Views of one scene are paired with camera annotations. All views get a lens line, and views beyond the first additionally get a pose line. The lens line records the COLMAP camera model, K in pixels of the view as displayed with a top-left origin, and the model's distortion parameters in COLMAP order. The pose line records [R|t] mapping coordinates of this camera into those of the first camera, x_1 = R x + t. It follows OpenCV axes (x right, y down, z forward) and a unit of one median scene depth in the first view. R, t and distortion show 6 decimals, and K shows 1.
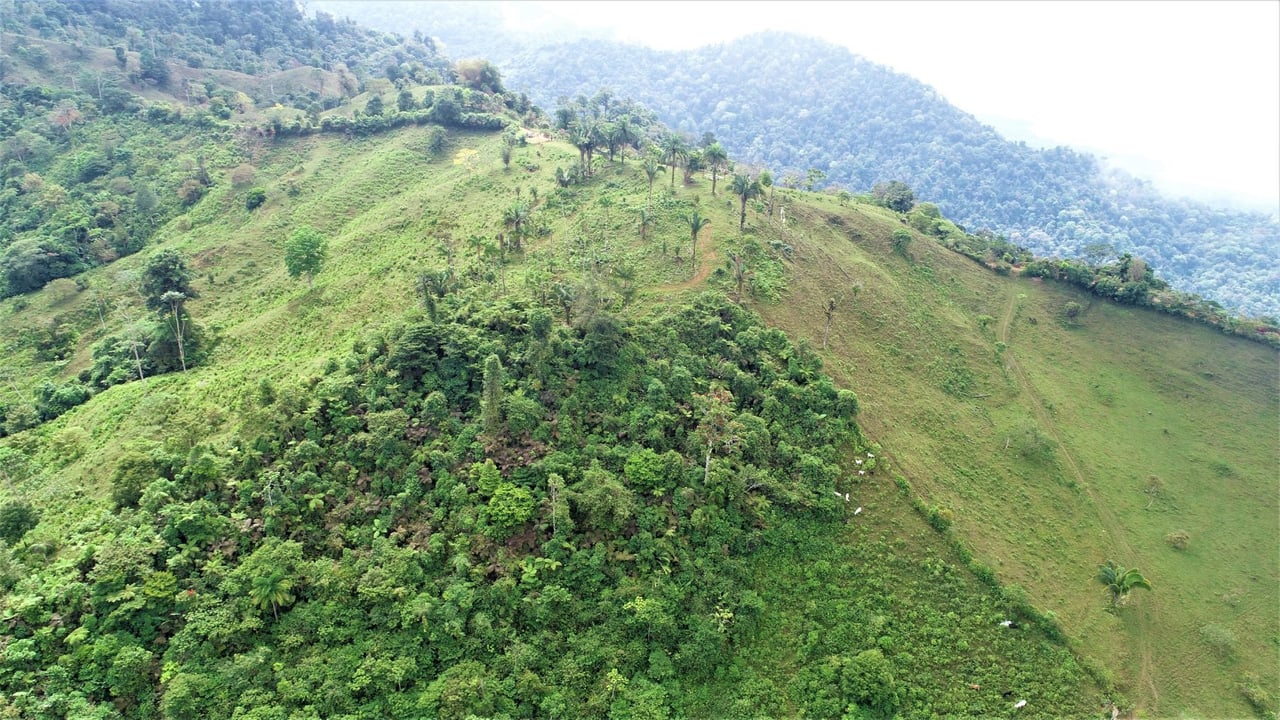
lens RADIAL K [[862.1, 0, 636.7], [0, 862.1, 362.3], [0, 0, 1]] dist [-0.004417, 0.004724]
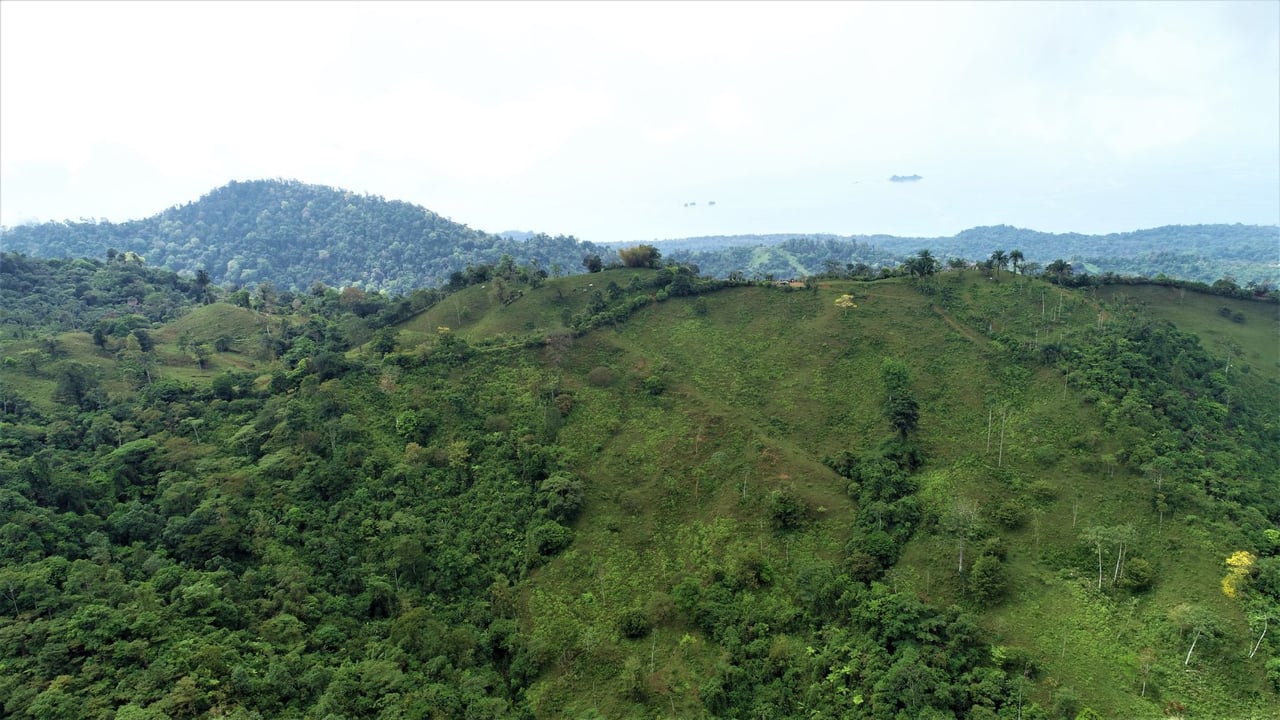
lens RADIAL K [[862.3, 0, 643.7], [0, 862.3, 361.0], [0, 0, 1]] dist [0.004373, -0.007608]
pose [[0.728331, -0.288038, 0.621746, -1.073106], [0.363101, 0.931729, 0.006298, -0.211547], [-0.581113, 0.221169, 0.783194, 0.039982]]
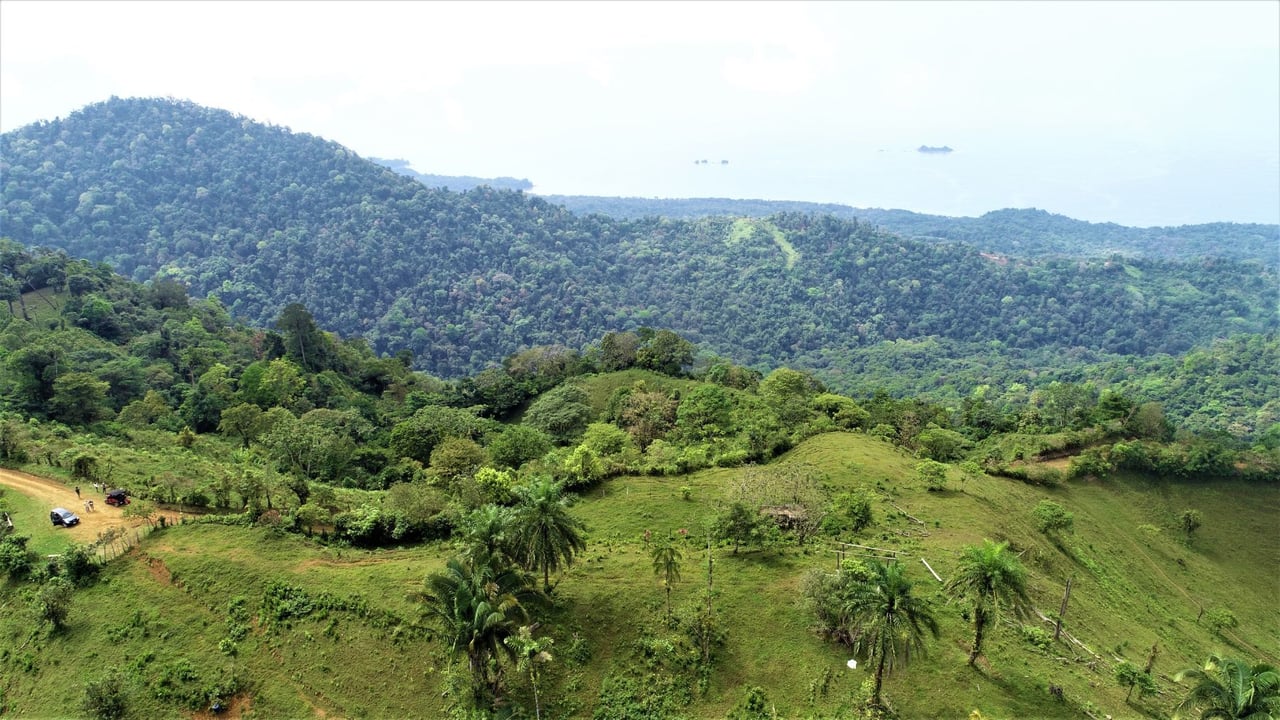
lens RADIAL K [[862.3, 0, 643.0], [0, 862.3, 360.7], [0, 0, 1]] dist [0.004373, -0.007608]
pose [[0.760168, -0.265321, 0.593084, -0.118471], [0.294971, 0.954258, 0.048825, -0.242029], [-0.578909, 0.137828, 0.803659, 0.501109]]
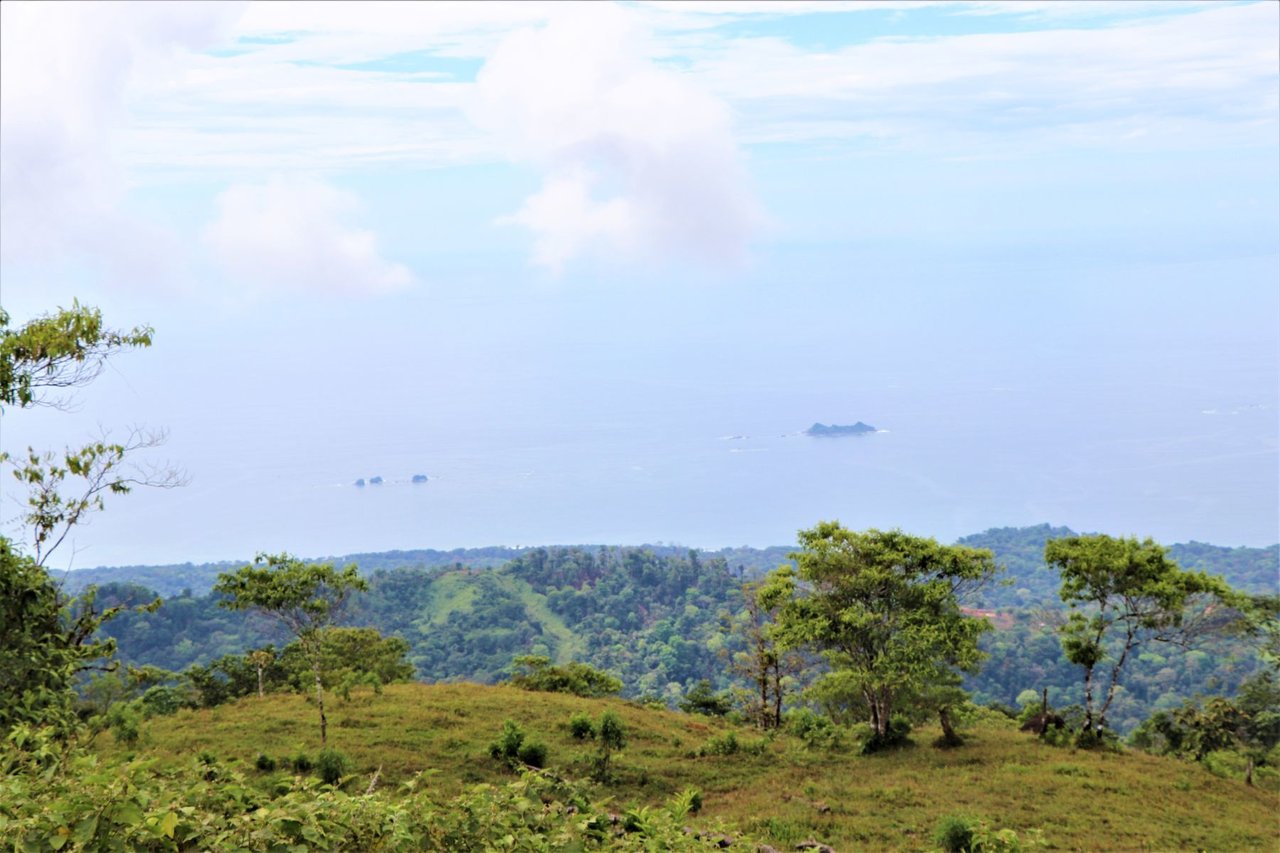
lens RADIAL K [[1833.7, 0, 627.2], [0, 1833.7, 444.7], [0, 0, 1]] dist [0.111029, 0.000000]
pose [[0.608987, -0.149549, 0.778955, 0.089510], [0.380478, 0.916781, -0.121448, -0.144024], [-0.695968, 0.370335, 0.615207, 0.671963]]
